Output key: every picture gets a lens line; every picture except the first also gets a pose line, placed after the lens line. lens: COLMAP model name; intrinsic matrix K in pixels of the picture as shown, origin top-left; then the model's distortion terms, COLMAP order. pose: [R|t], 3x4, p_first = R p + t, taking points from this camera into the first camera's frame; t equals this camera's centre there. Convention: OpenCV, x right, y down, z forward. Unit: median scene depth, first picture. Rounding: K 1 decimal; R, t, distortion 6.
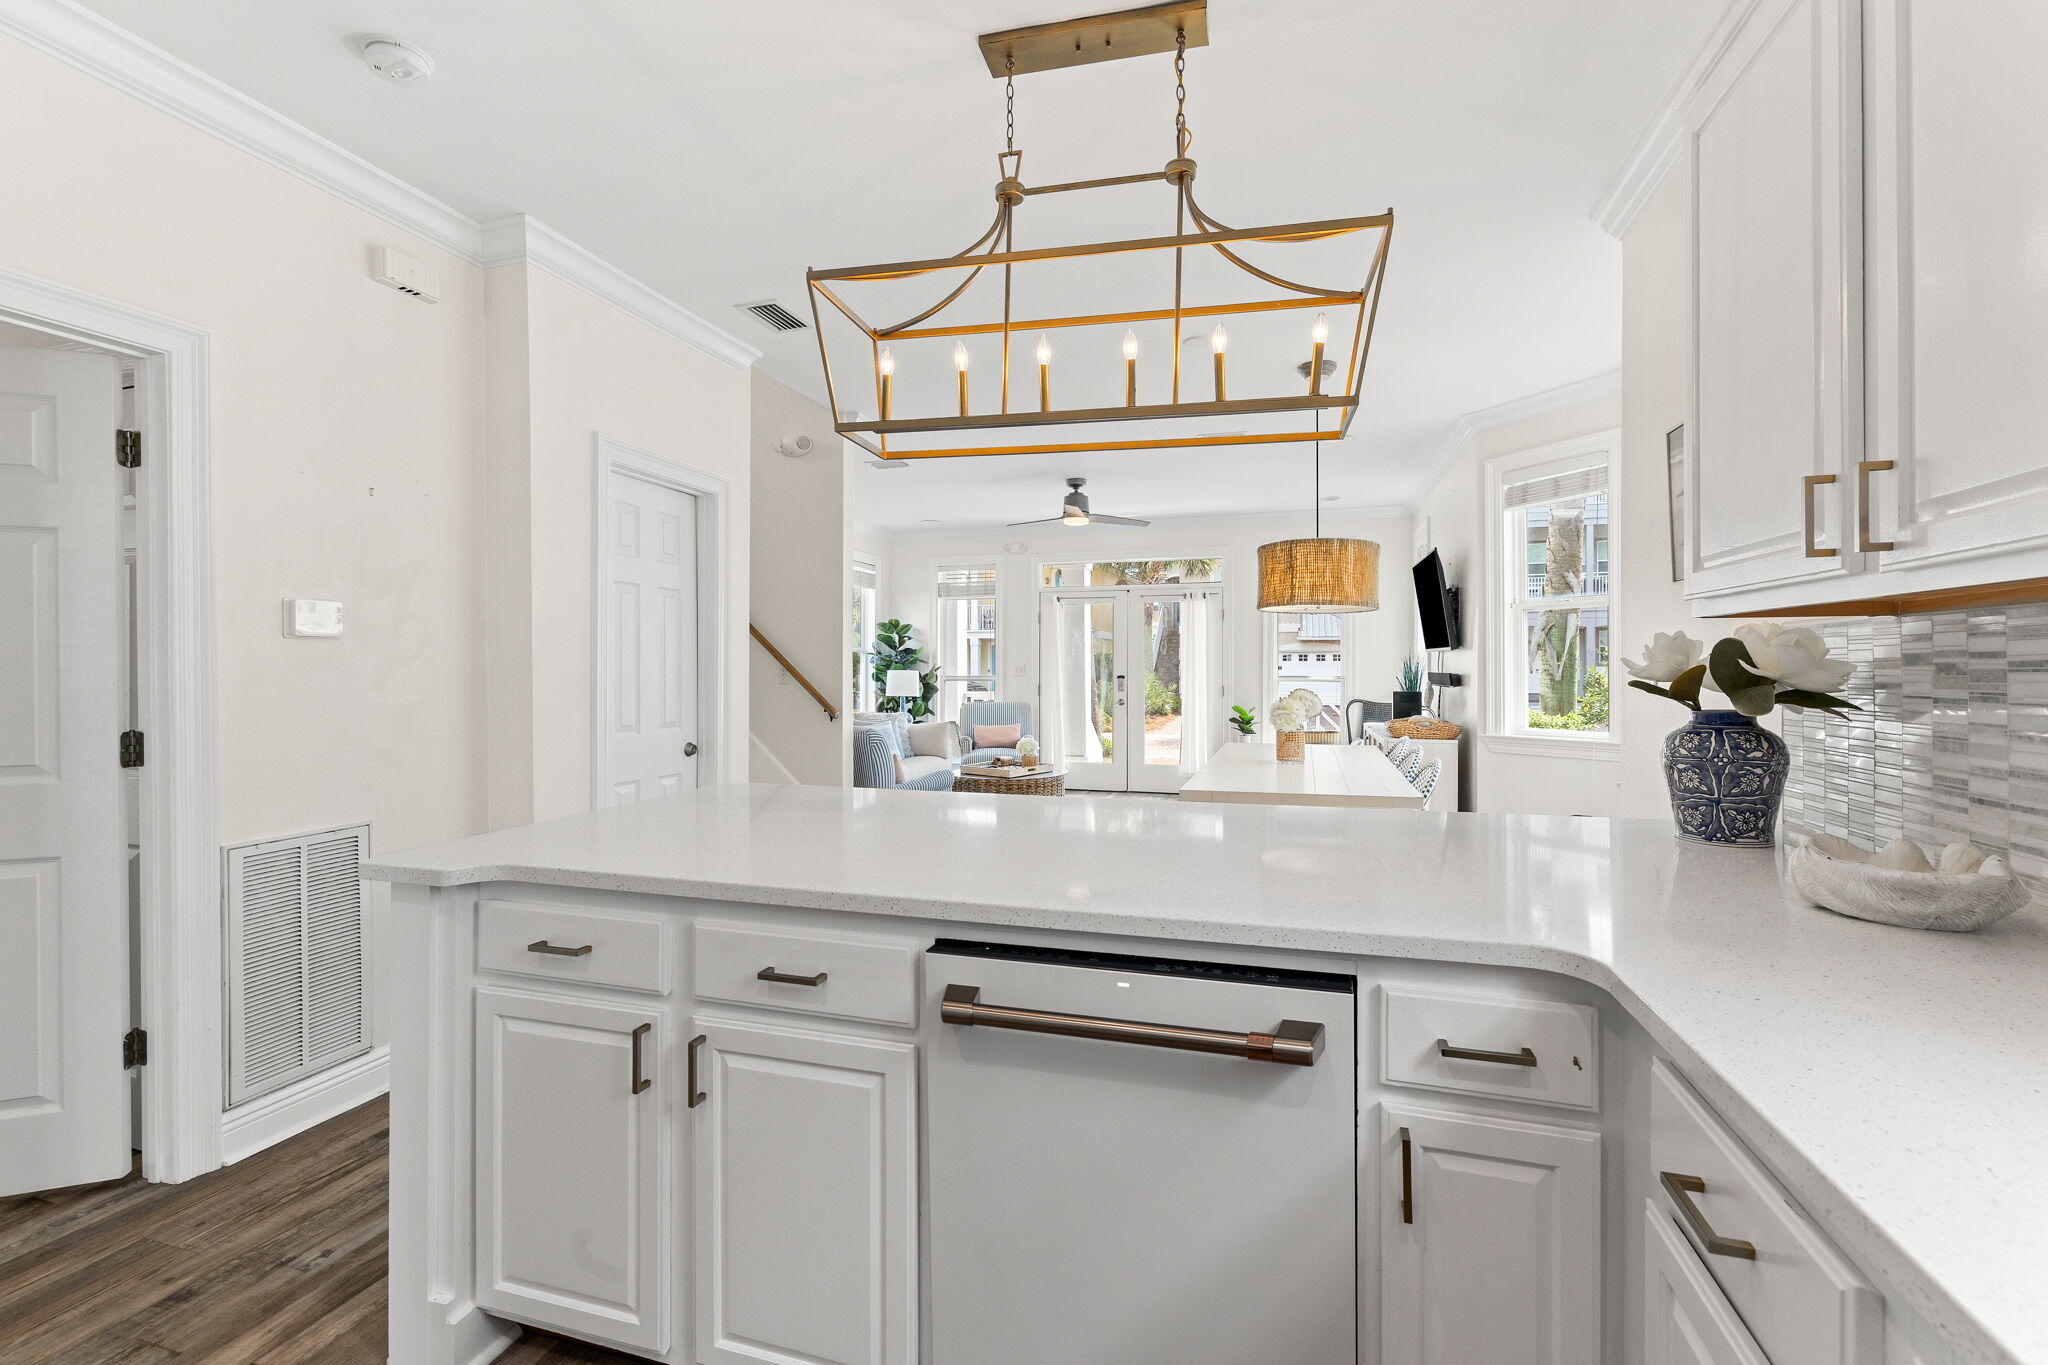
lens RADIAL K [[865.6, 0, 1025.5], [0, 865.6, 674.7], [0, 0, 1]] dist [-0.001001, 0.000624]
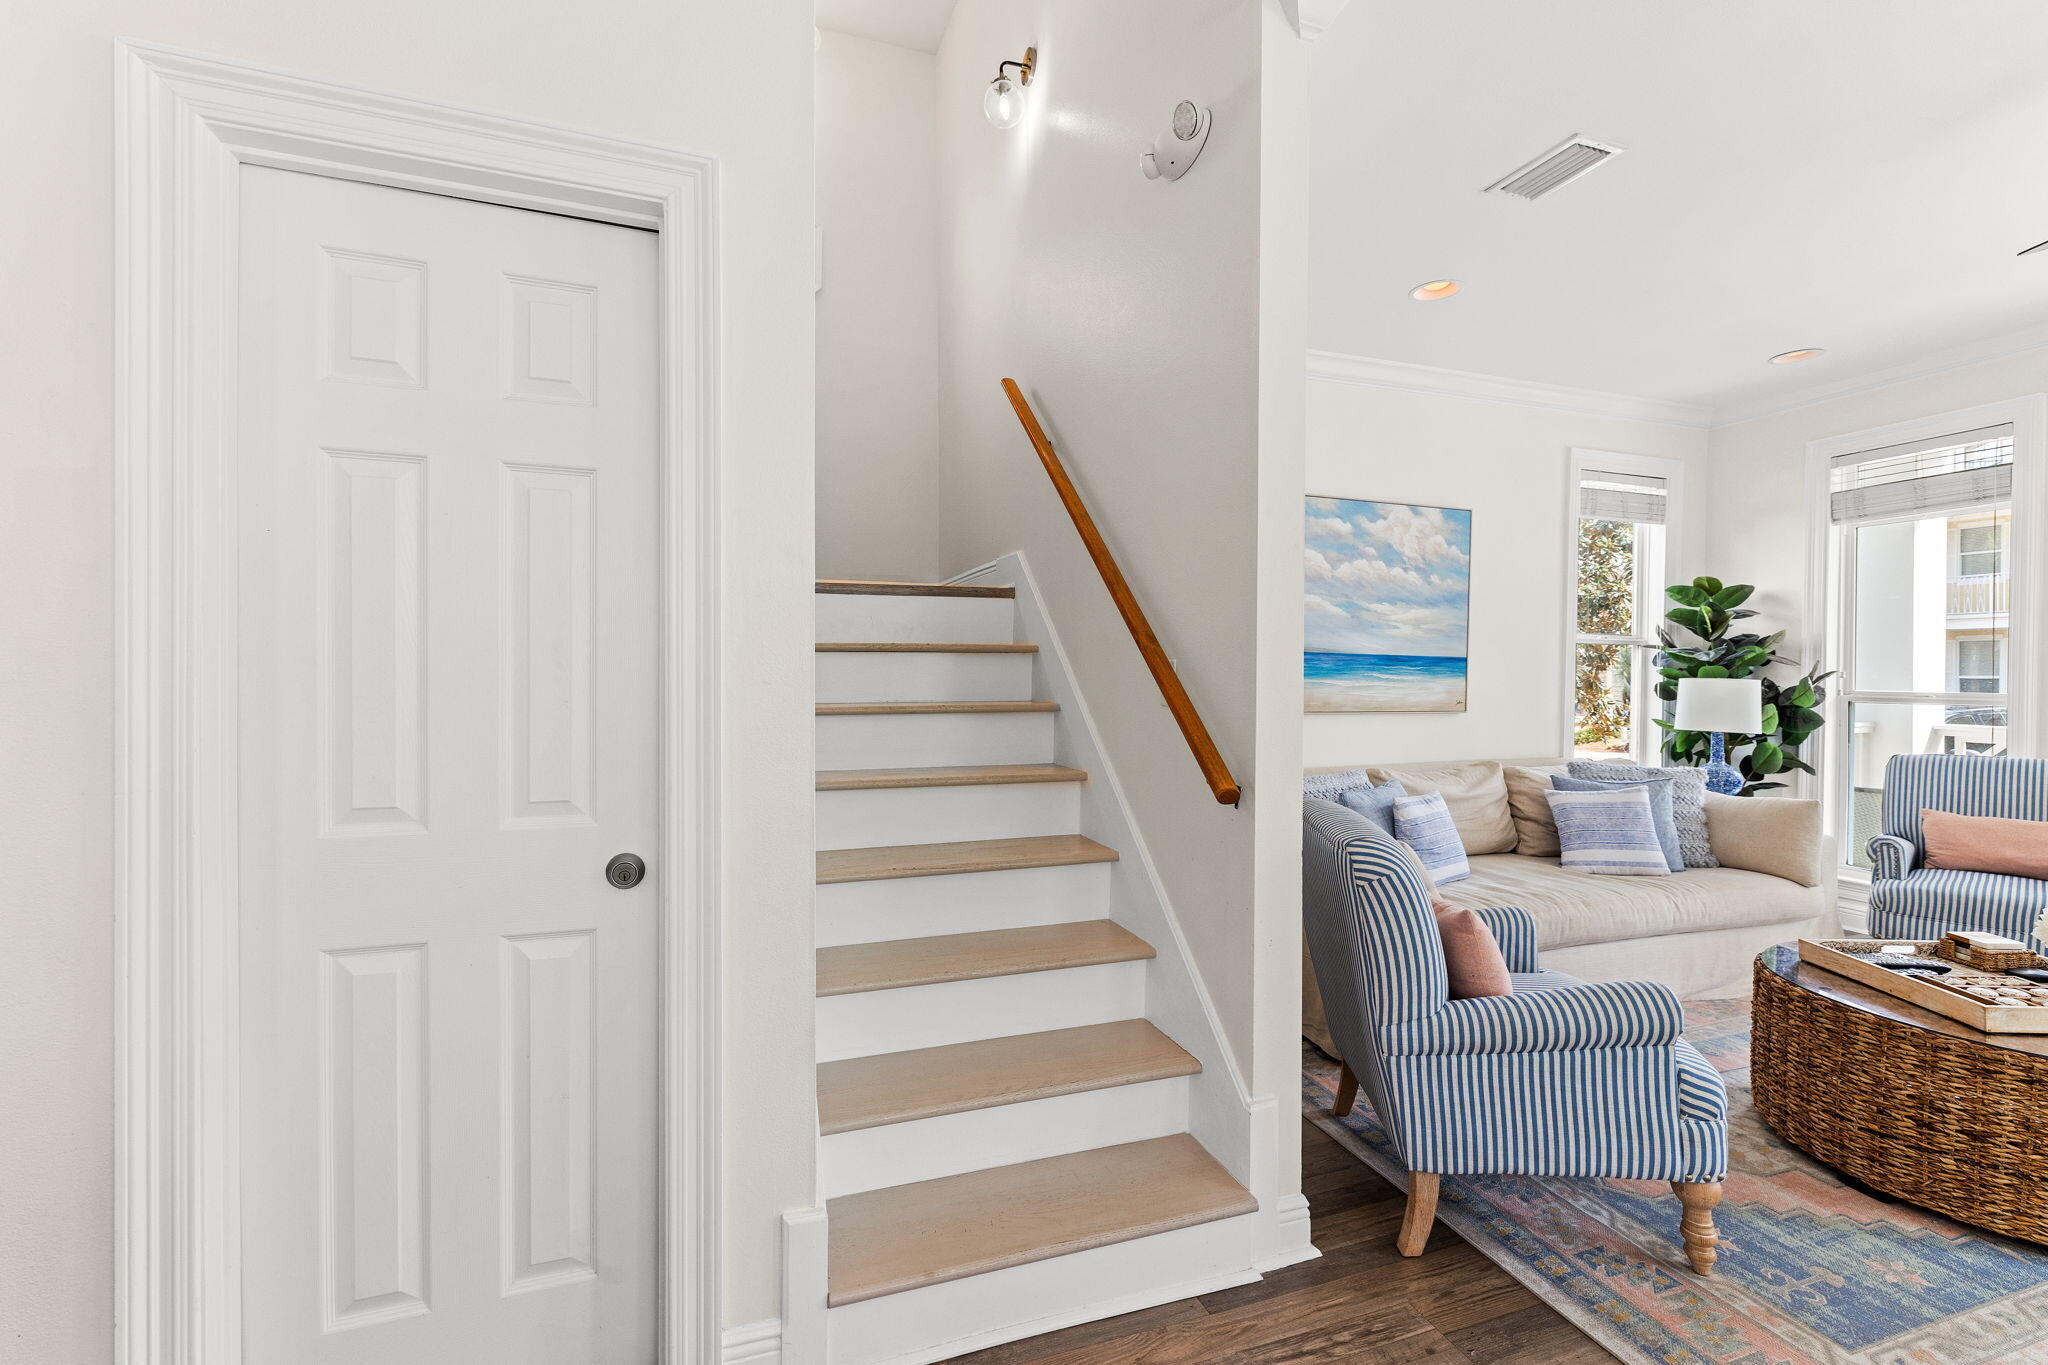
lens RADIAL K [[865.6, 0, 1010.3], [0, 865.6, 683.3], [0, 0, 1]] dist [-0.001001, 0.000624]
pose [[0.590921, 0.012185, -0.806638, 0.015812], [-0.010374, 0.999918, 0.007506, -0.002040], [0.806663, 0.003933, 0.590999, 0.376950]]
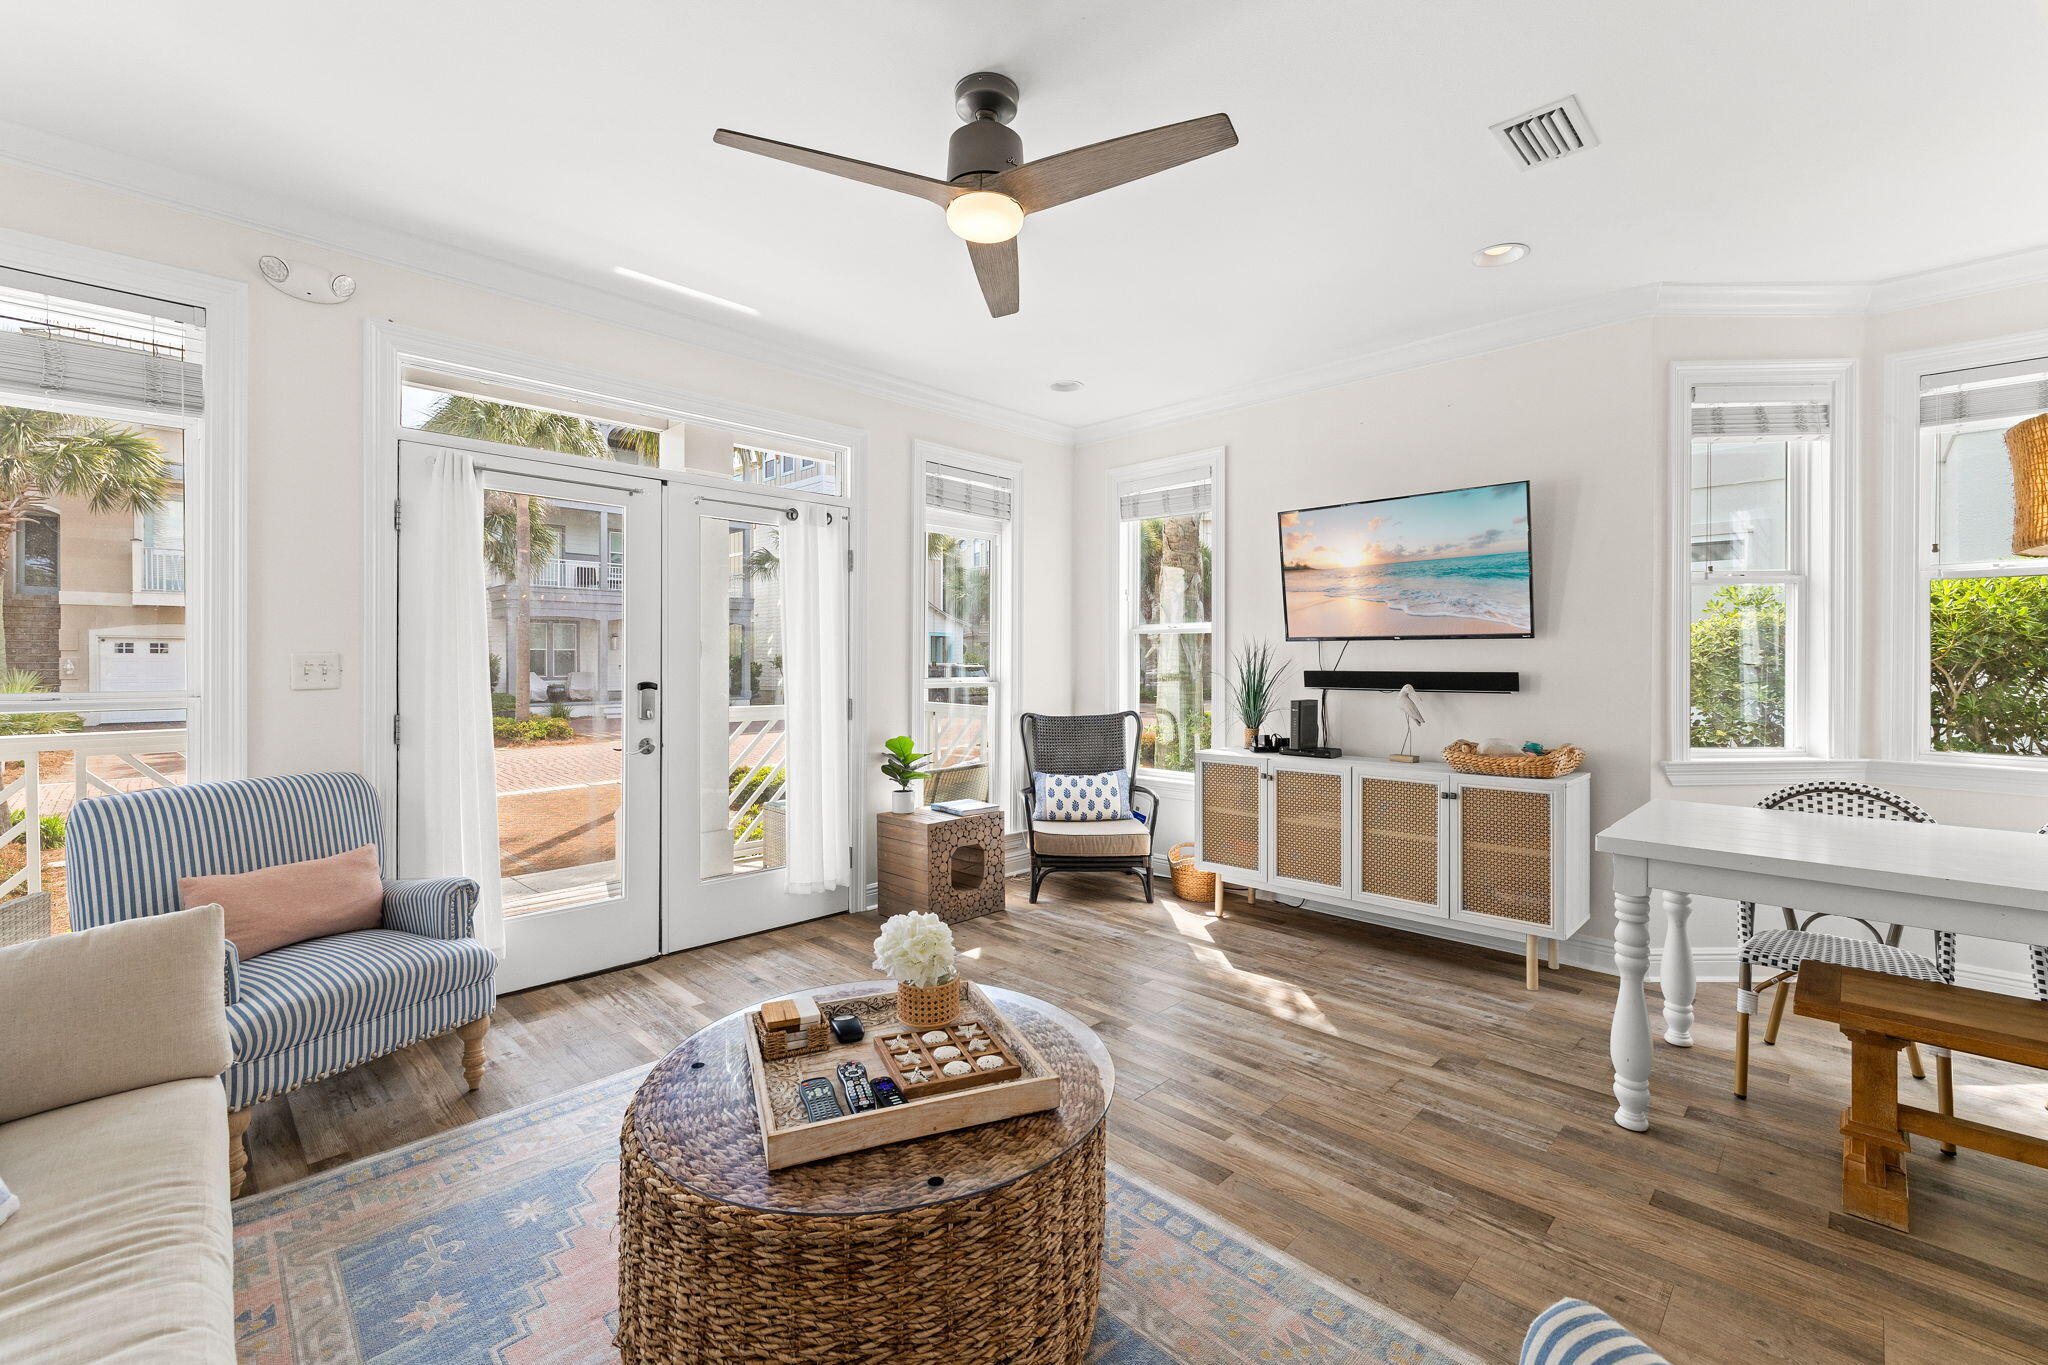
lens RADIAL K [[865.6, 0, 1023.6], [0, 865.6, 667.9], [0, 0, 1]] dist [-0.001001, 0.000624]
pose [[0.453914, -0.005329, 0.891030, -0.169669], [0.006690, 0.999974, 0.002572, -0.005758], [-0.891020, 0.004793, 0.453938, 0.624404]]
